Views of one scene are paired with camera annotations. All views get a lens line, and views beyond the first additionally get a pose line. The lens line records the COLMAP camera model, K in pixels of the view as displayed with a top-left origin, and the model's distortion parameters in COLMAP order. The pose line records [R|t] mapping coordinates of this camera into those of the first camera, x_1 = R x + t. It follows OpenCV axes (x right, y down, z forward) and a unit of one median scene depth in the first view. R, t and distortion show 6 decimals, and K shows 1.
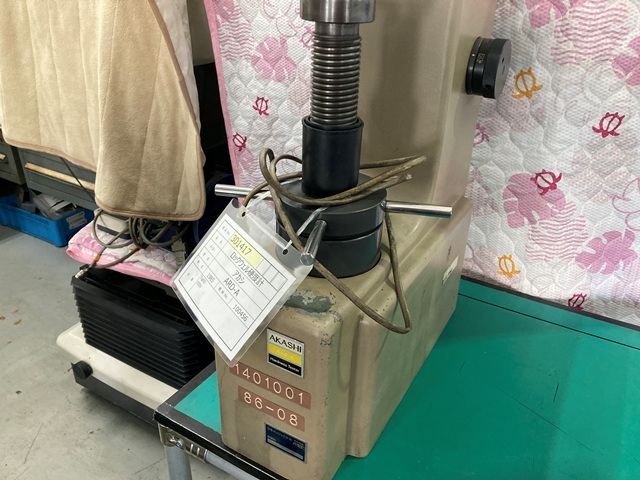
lens RADIAL K [[515.7, 0, 322.4], [0, 515.7, 237.7], [0, 0, 1]] dist [0.002537, -0.004088]
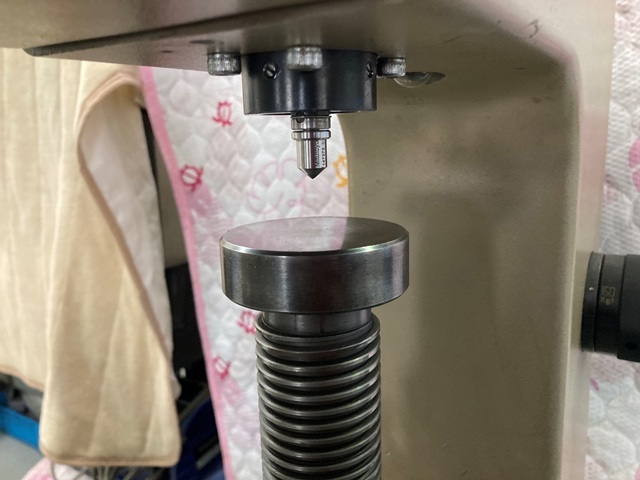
lens RADIAL K [[517.2, 0, 320.0], [0, 517.2, 240.0], [0, 0, 1]] dist [-0.003392, -0.002407]
pose [[0.997547, -0.055420, -0.042759, 0.029217], [0.040663, 0.956024, -0.290455, -0.192836], [0.056975, 0.288004, 0.955933, 0.343951]]
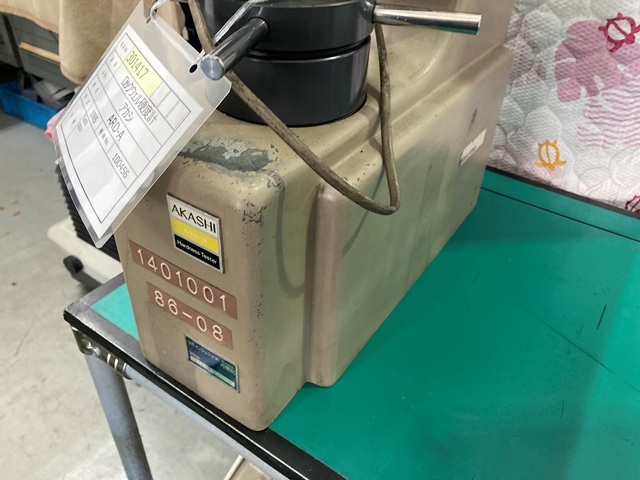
lens RADIAL K [[515.7, 0, 322.4], [0, 515.7, 237.7], [0, 0, 1]] dist [0.002537, -0.004088]
pose [[0.997547, 0.052219, -0.046613, 0.069510], [-0.043829, 0.985200, 0.165711, 0.068829], [0.054576, -0.163261, 0.985072, 0.224384]]
